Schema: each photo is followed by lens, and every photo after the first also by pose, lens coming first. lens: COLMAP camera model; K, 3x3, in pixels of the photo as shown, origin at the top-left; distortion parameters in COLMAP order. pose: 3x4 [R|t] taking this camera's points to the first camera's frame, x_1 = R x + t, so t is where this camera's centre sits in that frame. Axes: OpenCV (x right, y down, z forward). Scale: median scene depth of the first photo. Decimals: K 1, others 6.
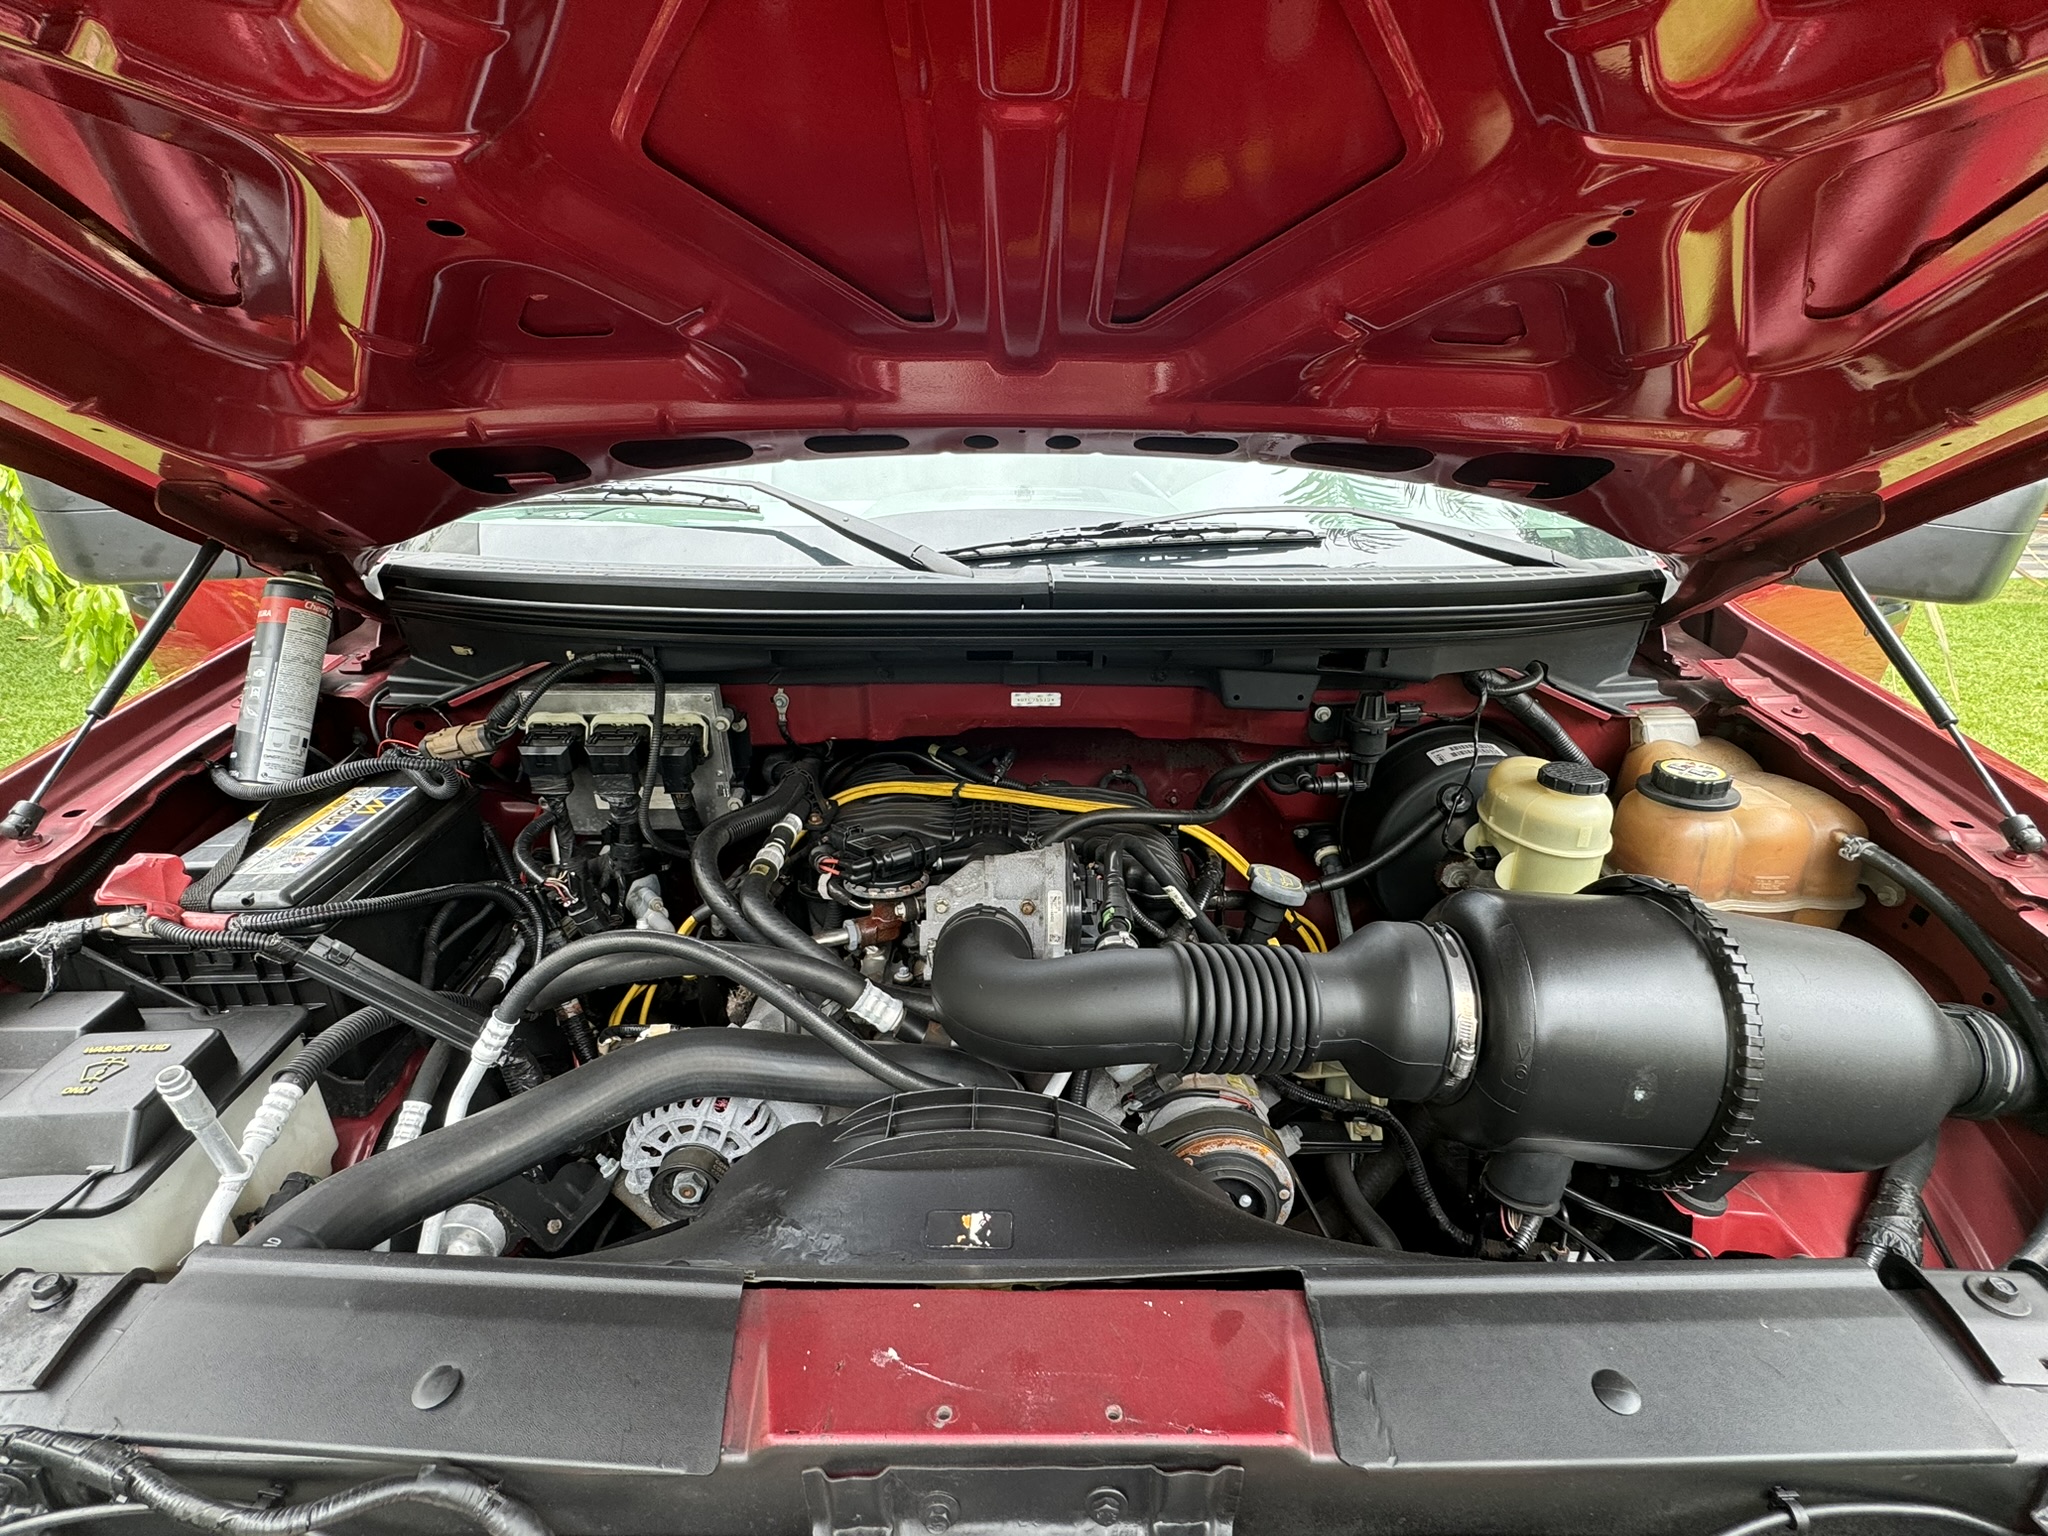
lens RADIAL K [[983.1, 0, 1020.9], [0, 983.1, 763.5], [0, 0, 1]] dist [-0.000769, -0.000537]
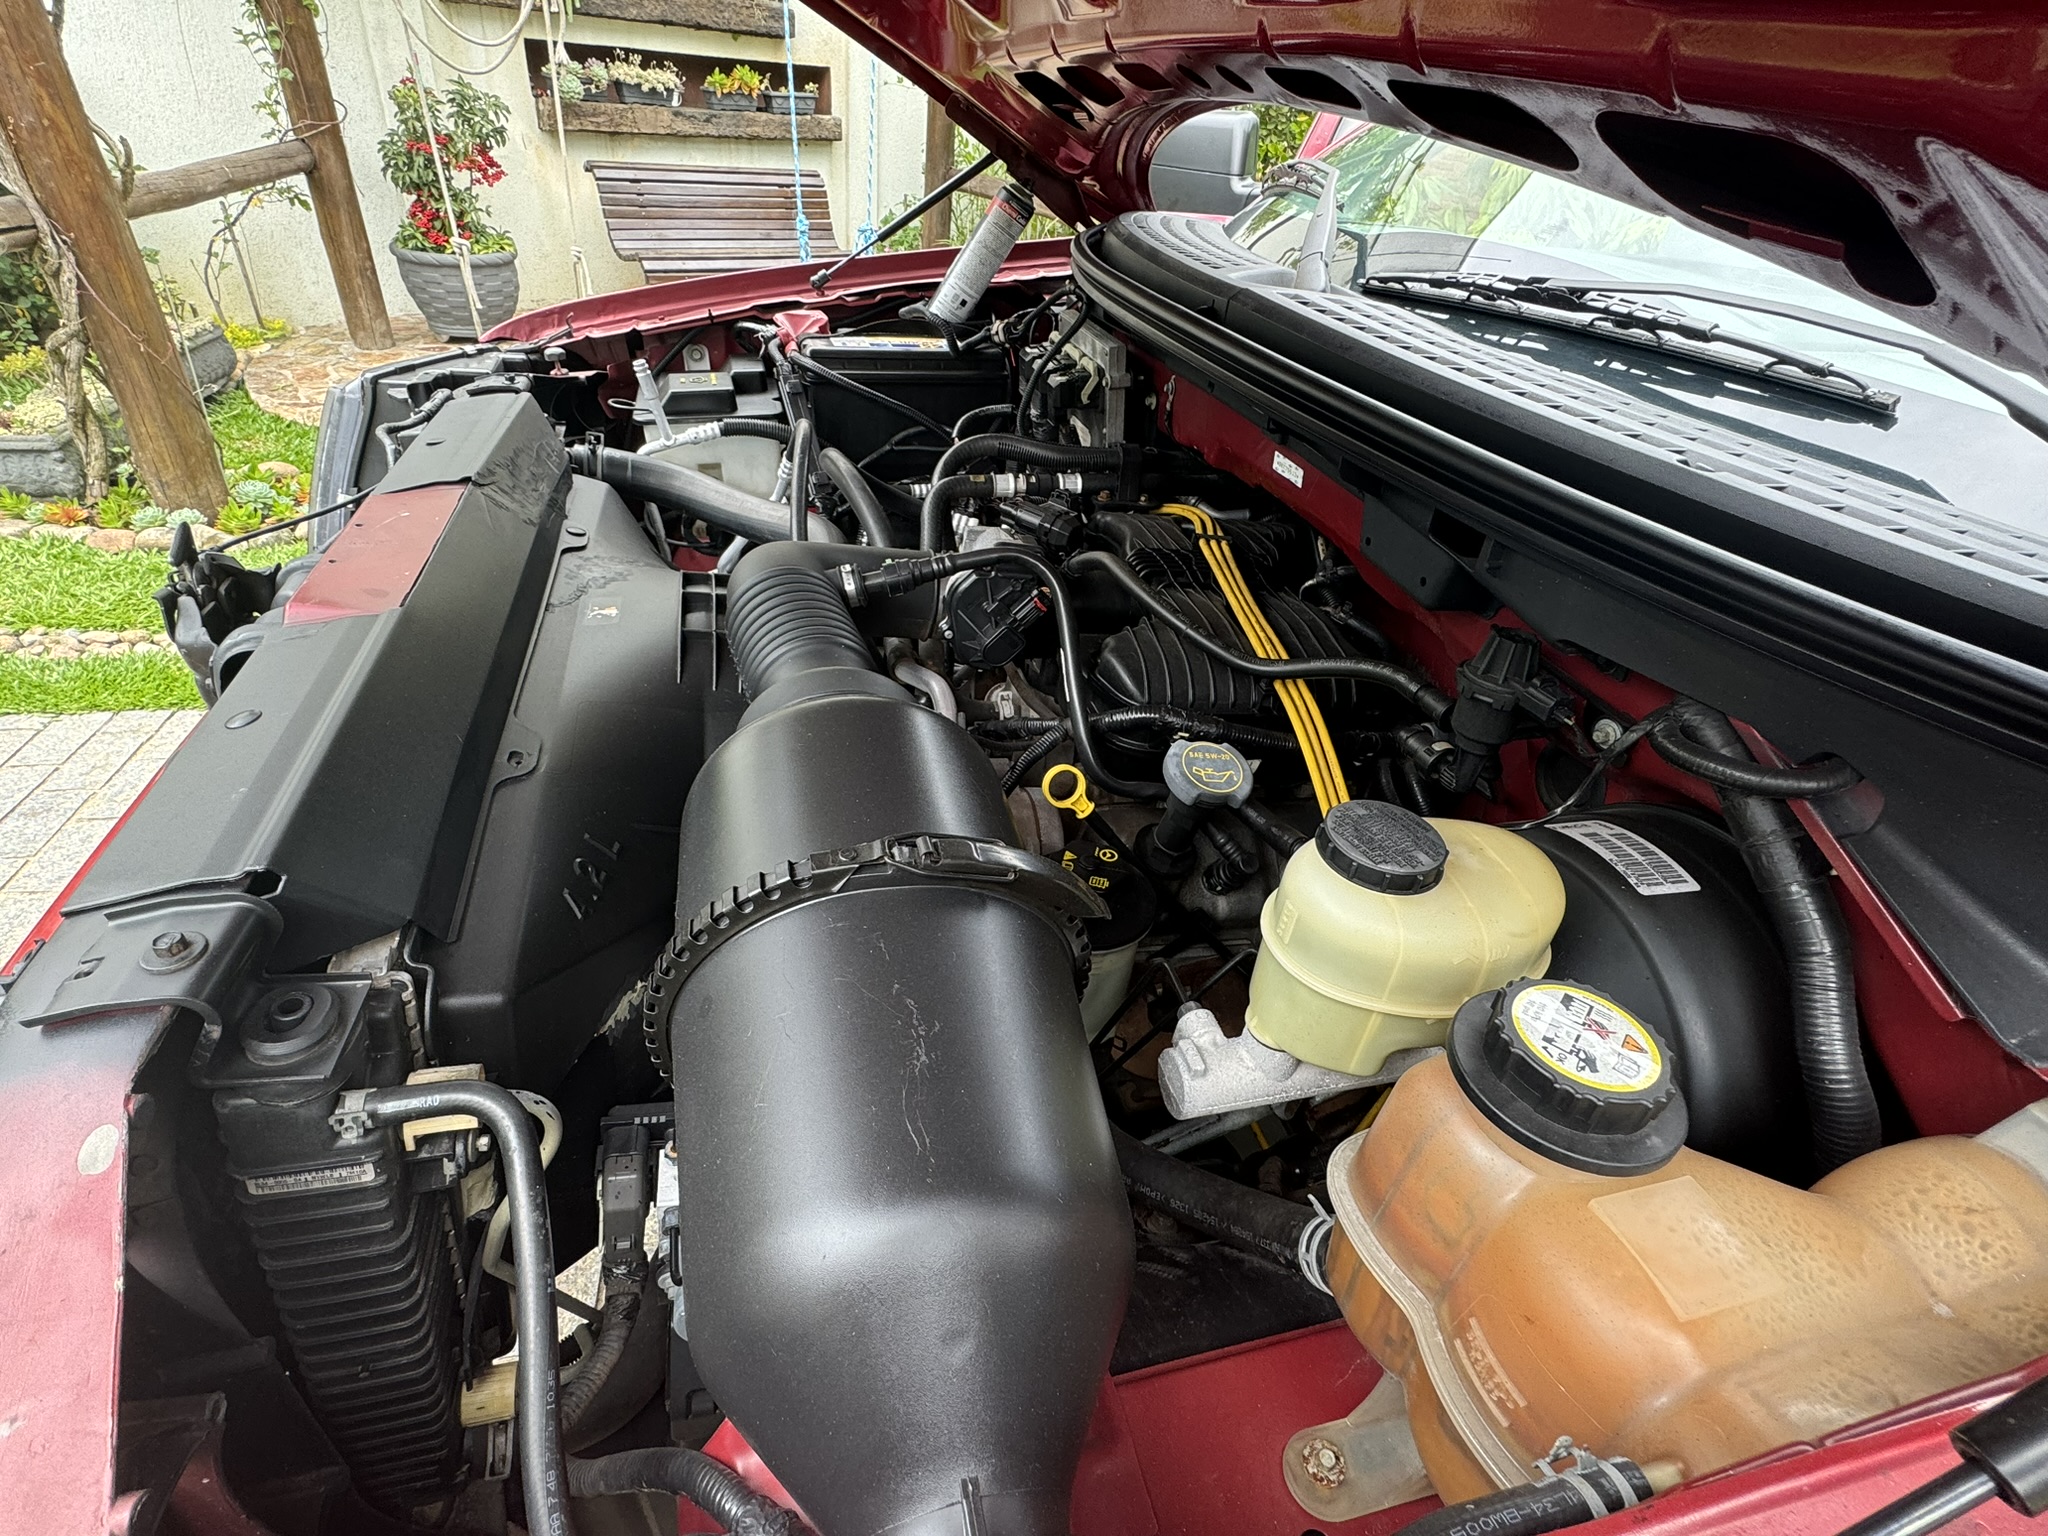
lens RADIAL K [[981.1, 0, 1022.0], [0, 981.1, 772.7], [0, 0, 1]] dist [0.000382, 0.000142]
pose [[0.257447, 0.571608, -0.779093, 0.730747], [-0.430799, 0.789604, 0.436964, -0.126316], [0.864947, 0.223137, 0.449529, 0.501211]]
